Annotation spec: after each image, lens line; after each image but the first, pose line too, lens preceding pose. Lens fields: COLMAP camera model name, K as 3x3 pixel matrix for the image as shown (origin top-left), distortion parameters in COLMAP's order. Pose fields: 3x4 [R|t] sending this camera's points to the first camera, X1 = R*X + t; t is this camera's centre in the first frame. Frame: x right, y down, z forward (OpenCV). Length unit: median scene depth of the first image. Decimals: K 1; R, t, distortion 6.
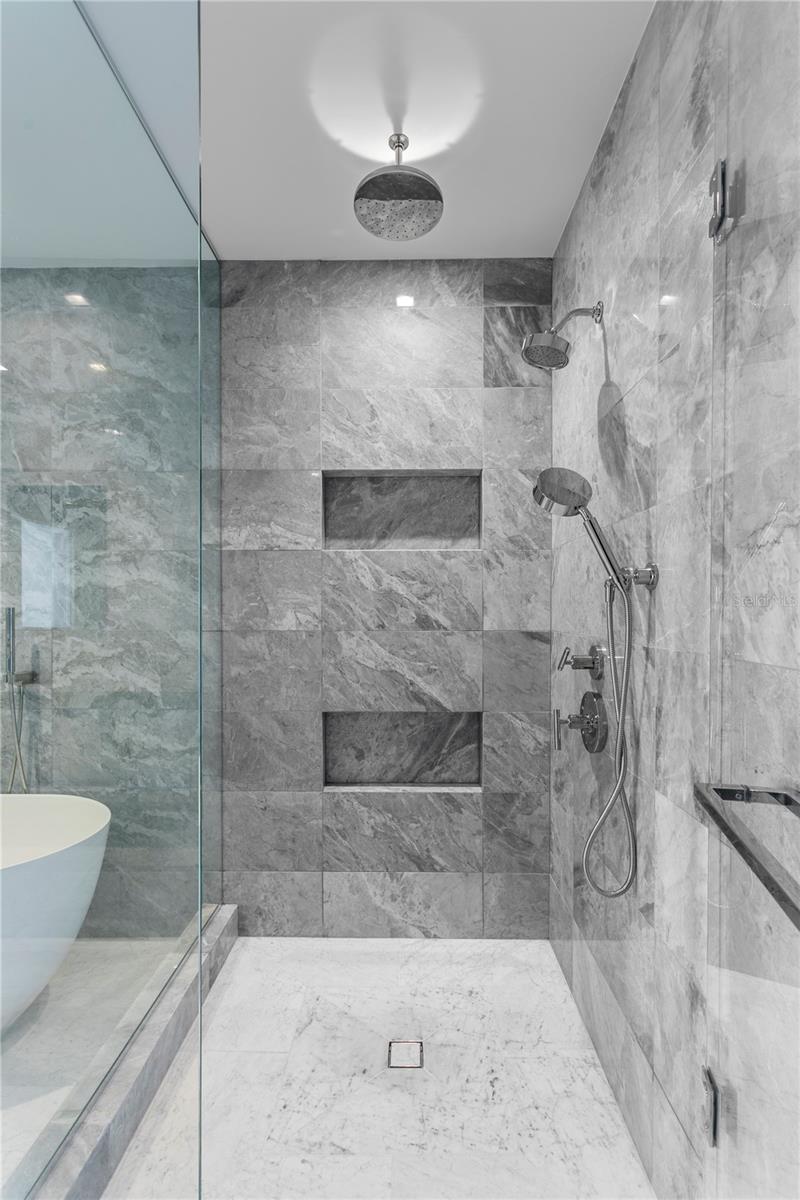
lens RADIAL K [[566.8, 0, 477.4], [0, 566.8, 608.8], [0, 0, 1]] dist [-0.000281, 0.001237]
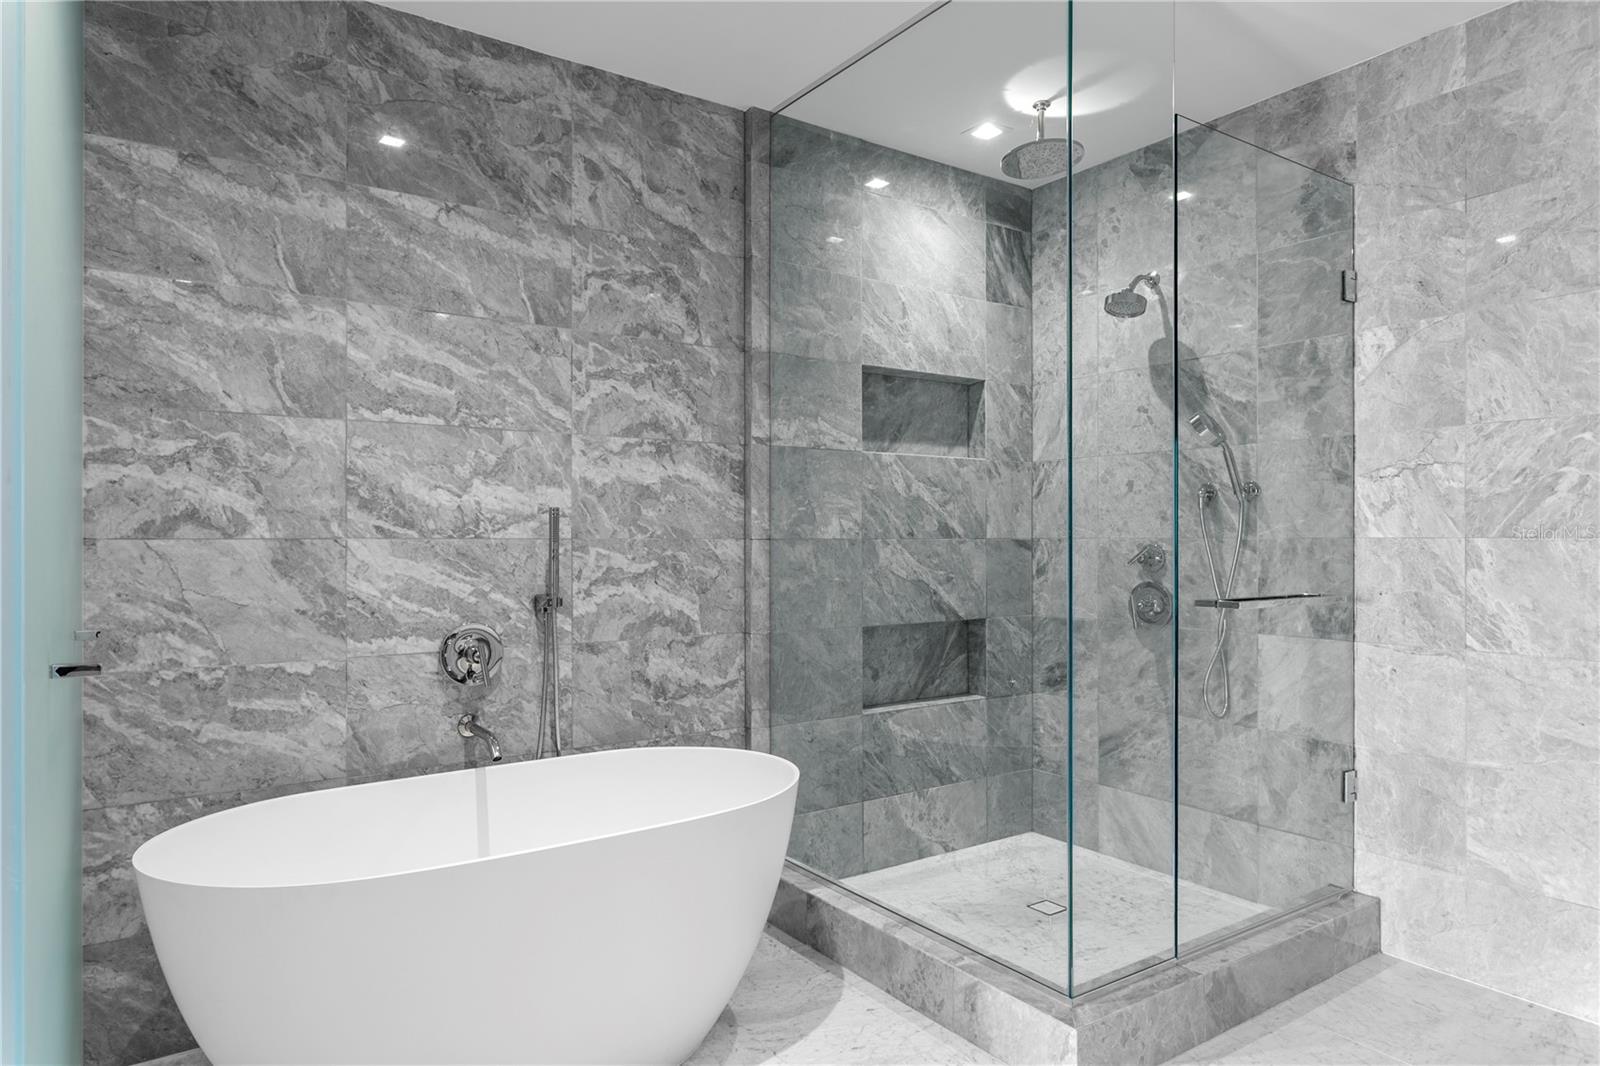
lens RADIAL K [[973.2, 0, 800.0], [0, 973.2, 533.0], [0, 0, 1]] dist [-0.020745, 0.022434]
pose [[0.814679, 0.002345, 0.579908, -1.269384], [0.005017, 0.999926, -0.011091, 0.046078], [-0.579891, 0.011945, 0.814606, -0.226900]]
